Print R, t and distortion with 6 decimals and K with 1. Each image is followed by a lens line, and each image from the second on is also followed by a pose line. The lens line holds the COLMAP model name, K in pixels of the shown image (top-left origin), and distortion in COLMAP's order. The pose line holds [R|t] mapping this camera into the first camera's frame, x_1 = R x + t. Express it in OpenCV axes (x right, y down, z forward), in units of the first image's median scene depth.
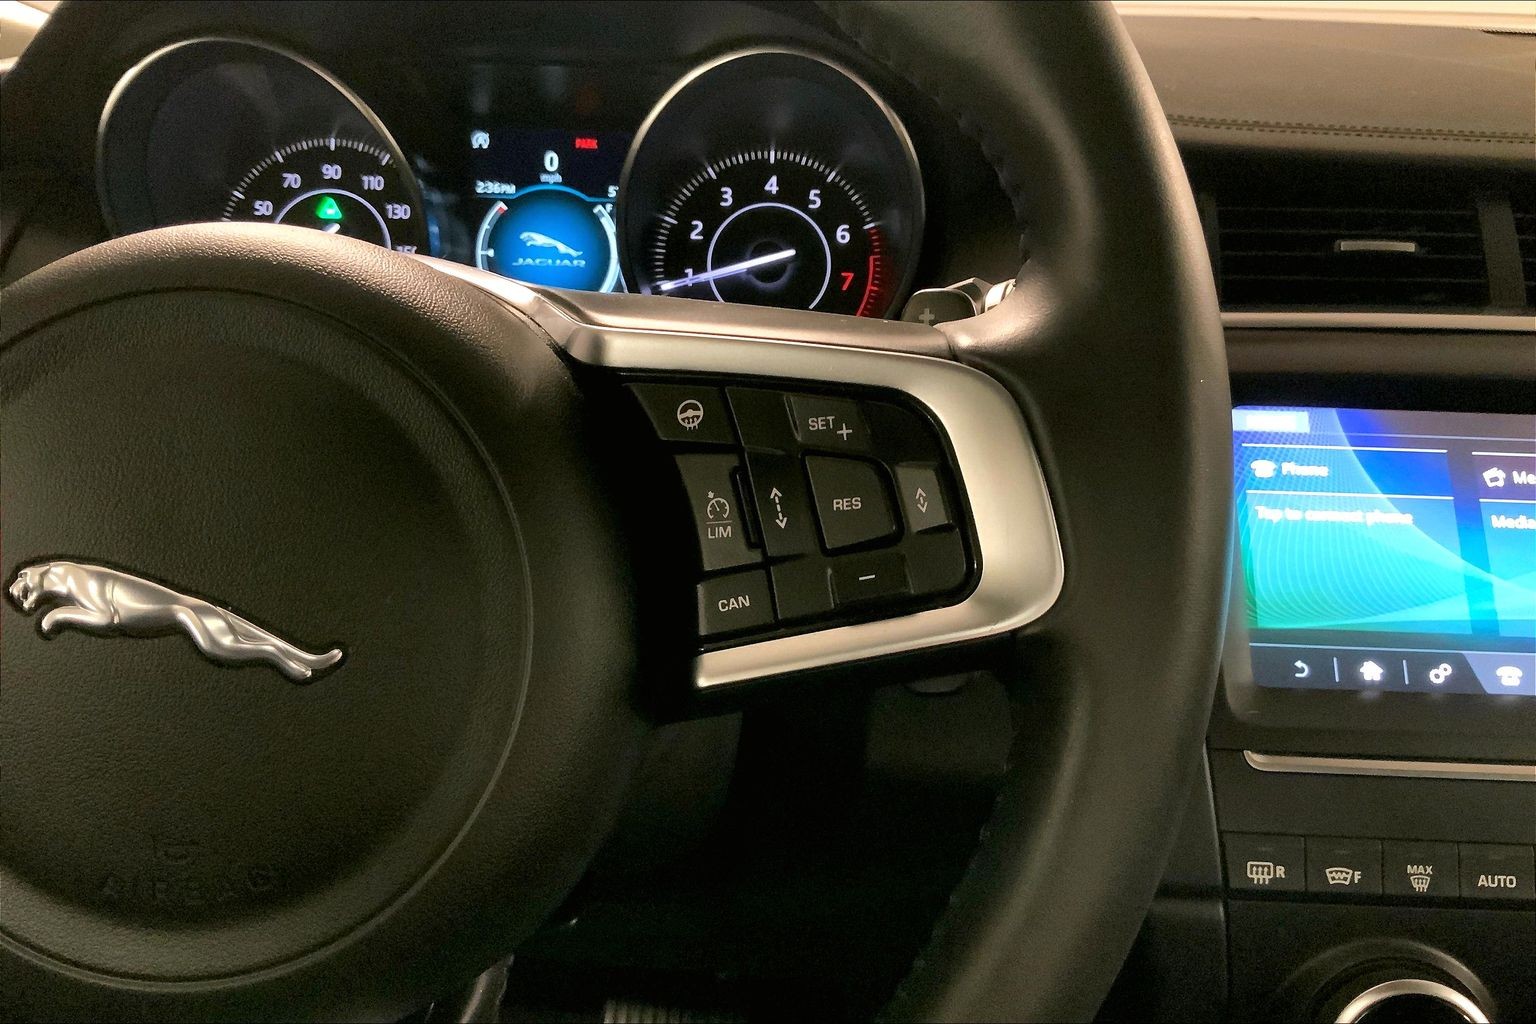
lens RADIAL K [[1290.5, 0, 768.0], [0, 1290.5, 512.0], [0, 0, 1]] dist [0.091424, -0.220259]
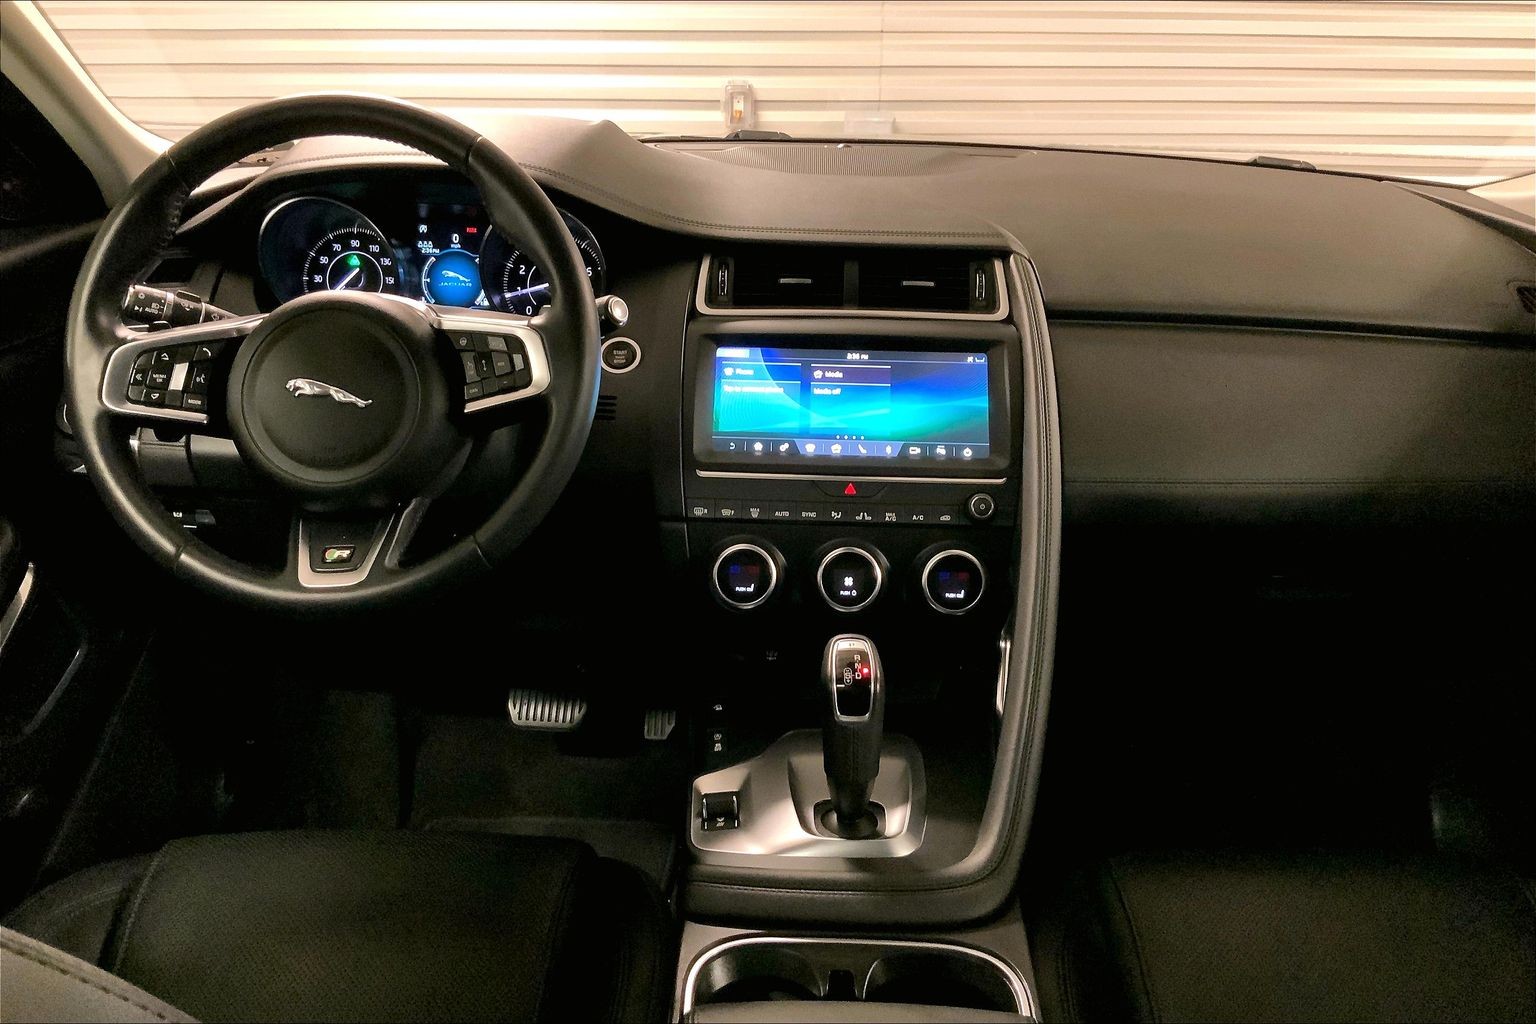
lens RADIAL K [[1238.7, 0, 761.0], [0, 1238.7, 519.4], [0, 0, 1]] dist [0.078838, -0.168225]
pose [[0.999950, -0.005162, 0.008617, 0.422868], [0.004889, 0.999496, 0.031377, 0.181717], [-0.008774, -0.031334, 0.999470, -1.447601]]
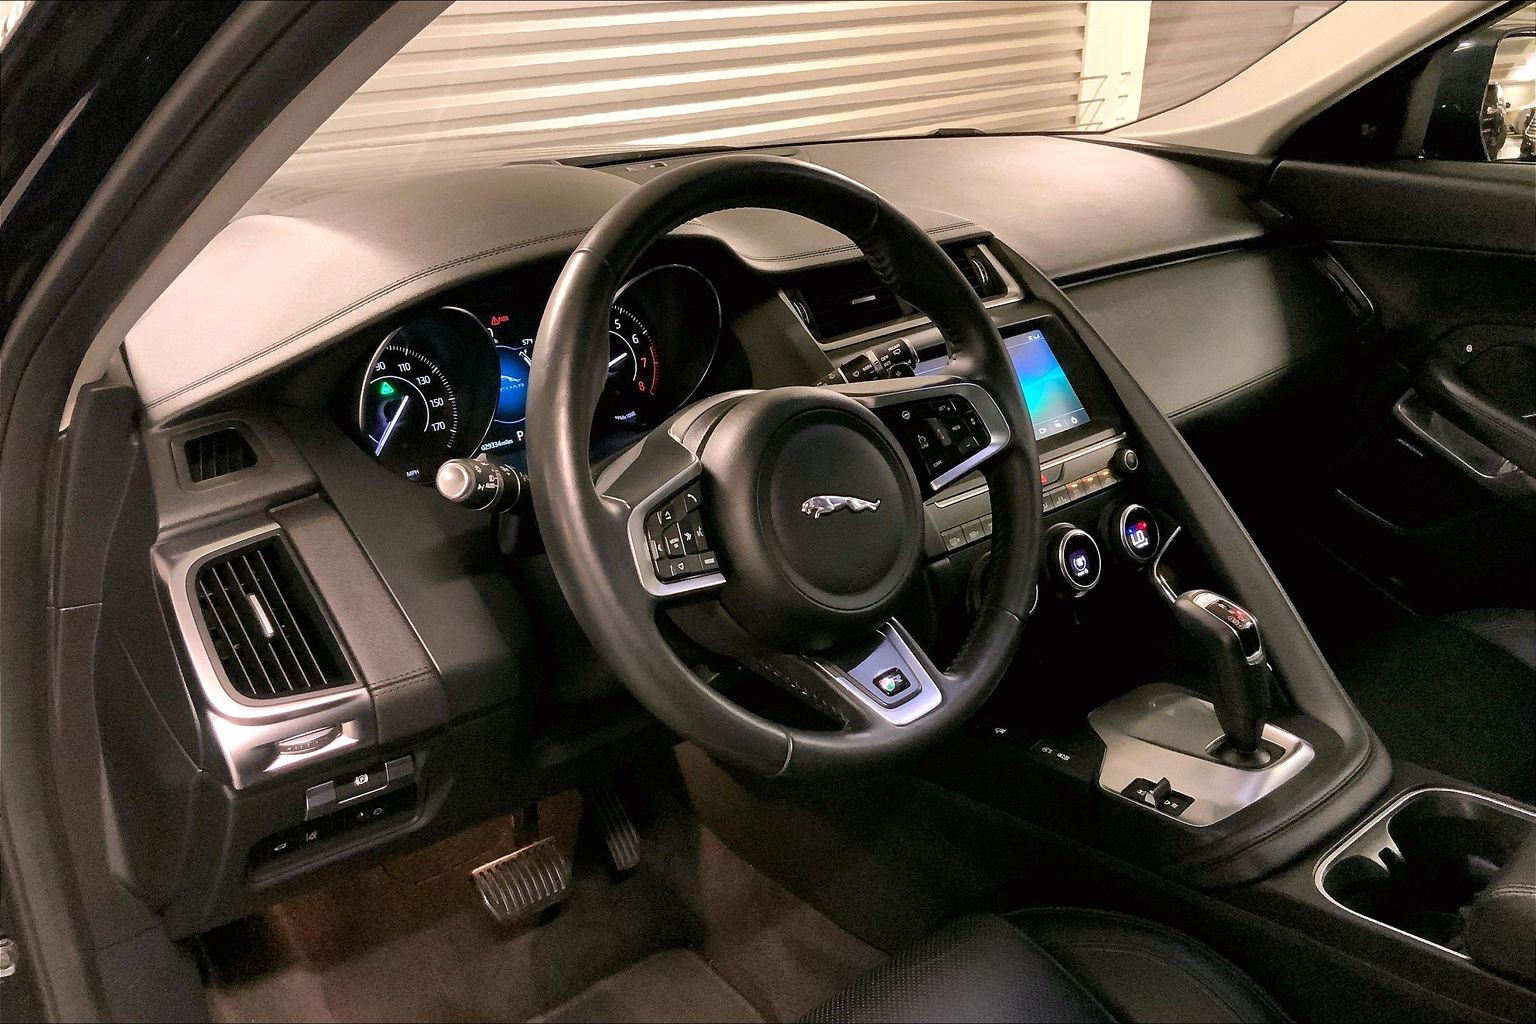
lens RADIAL K [[1396.4, 0, 754.8], [0, 1396.4, 549.2], [0, 0, 1]] dist [0.070203, -0.158722]
pose [[0.717258, -0.299806, 0.629012, -1.522697], [0.278572, 0.950805, 0.135529, -0.191742], [-0.638700, 0.078016, 0.765490, -0.835925]]
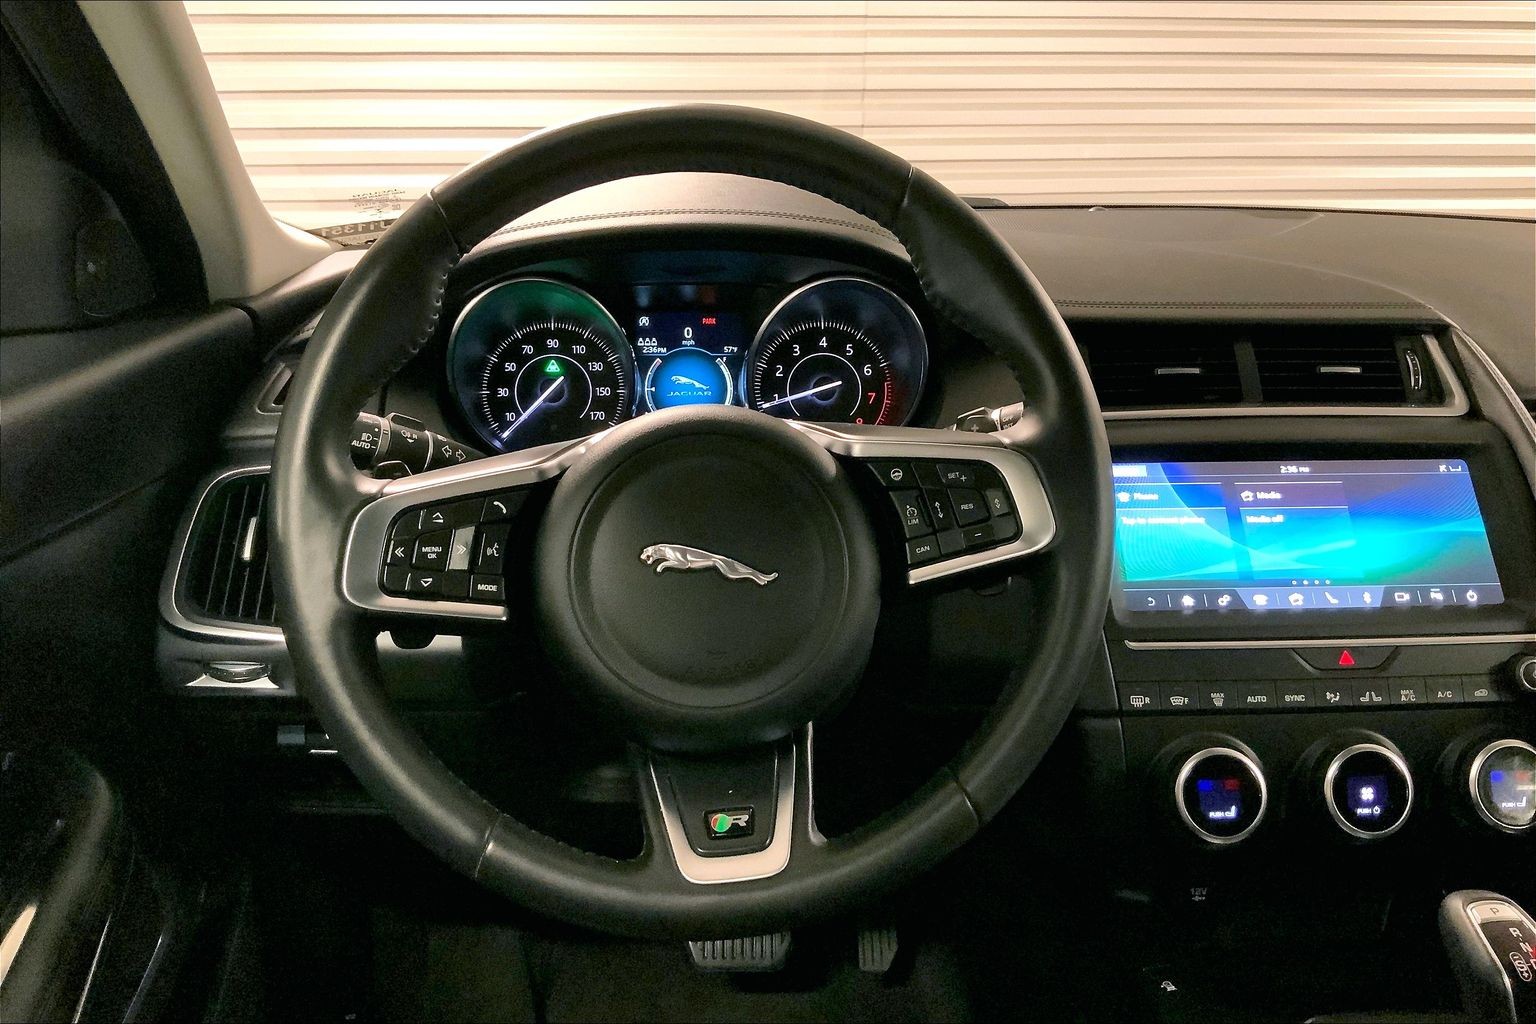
lens RADIAL K [[1262.5, 0, 768.0], [0, 1262.5, 512.0], [0, 0, 1]] dist [0.068575, -0.164768]
pose [[0.994784, -0.045055, 0.091510, -0.286268], [0.050452, 0.997068, -0.057537, 0.065675], [-0.088649, 0.061854, 0.994141, -0.736296]]
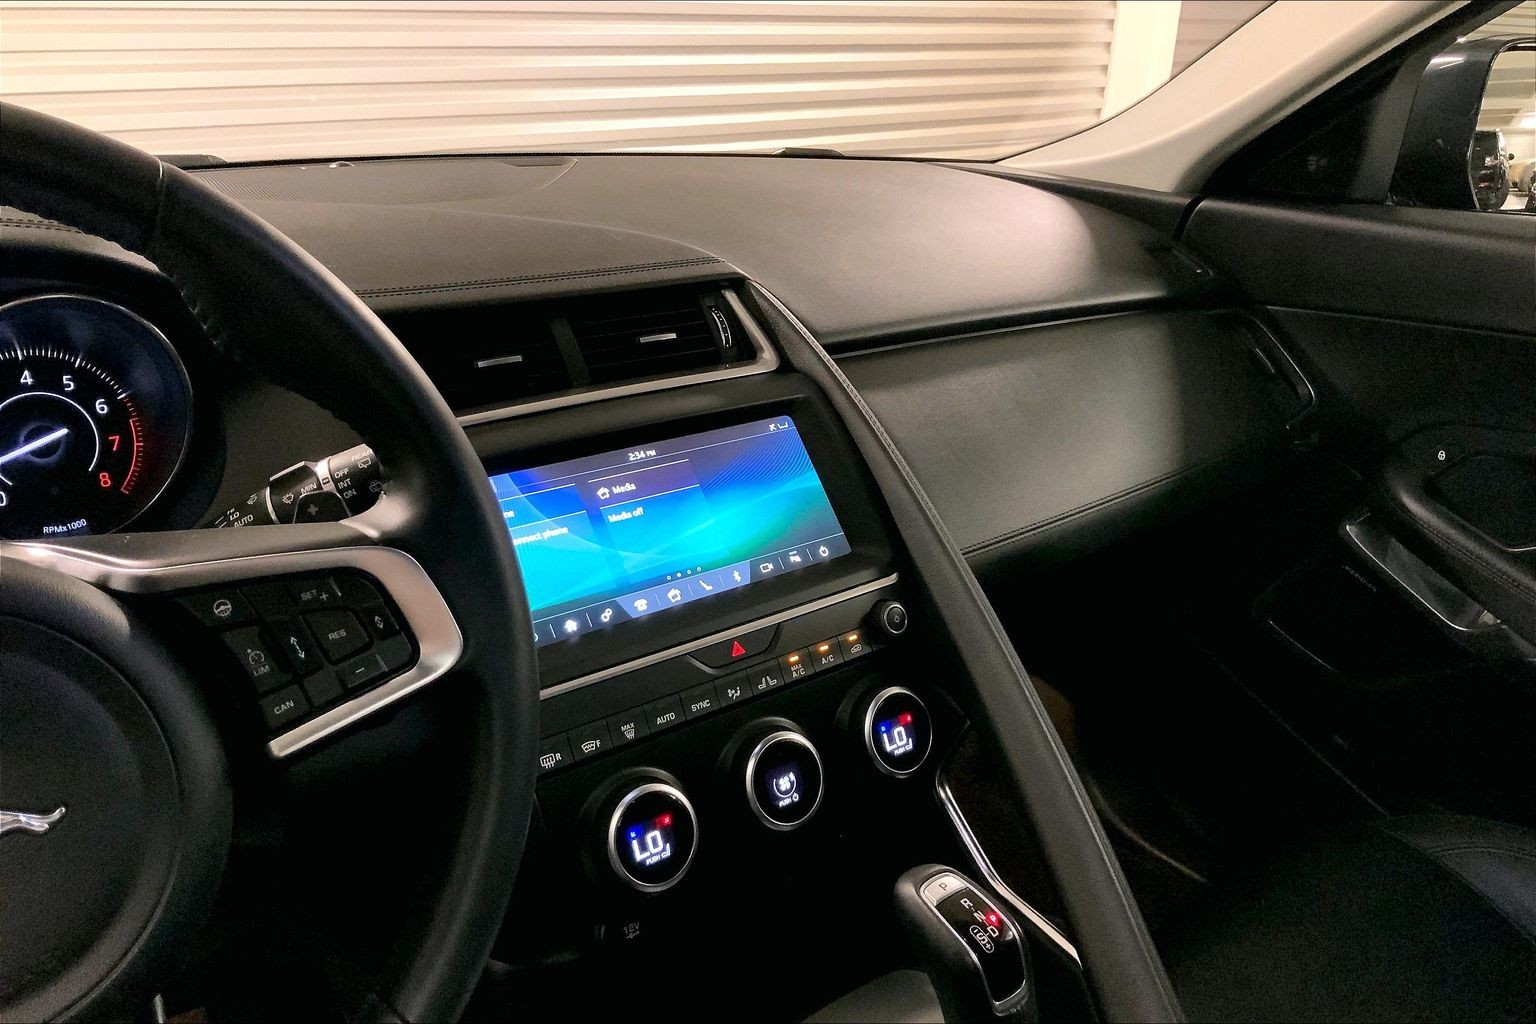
lens RADIAL K [[1238.7, 0, 761.0], [0, 1238.7, 519.4], [0, 0, 1]] dist [0.078838, -0.168225]
pose [[0.762595, -0.242775, 0.599591, -0.258420], [0.234409, 0.967616, 0.093654, -0.096445], [-0.602911, 0.069129, 0.794808, -0.400094]]
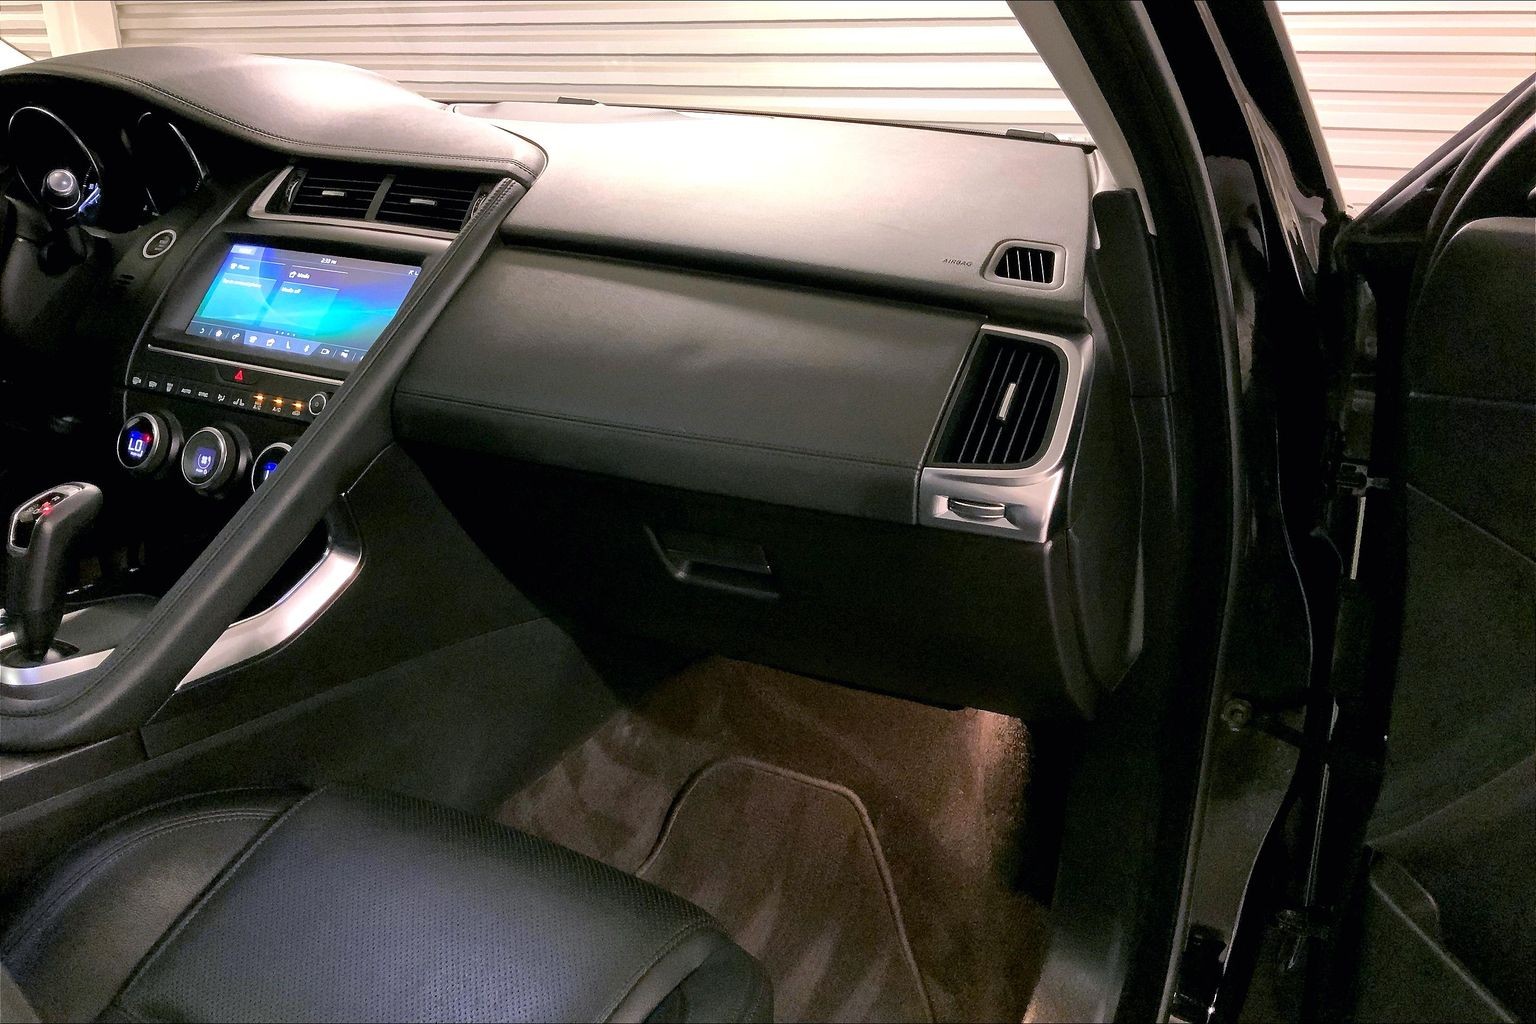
lens RADIAL K [[1290.5, 0, 768.0], [0, 1290.5, 512.0], [0, 0, 1]] dist [0.091424, -0.220259]
pose [[0.892166, 0.147961, -0.426786, 2.608507], [-0.167366, 0.985862, -0.008082, 0.307072], [0.419557, 0.078640, 0.904316, -0.941762]]
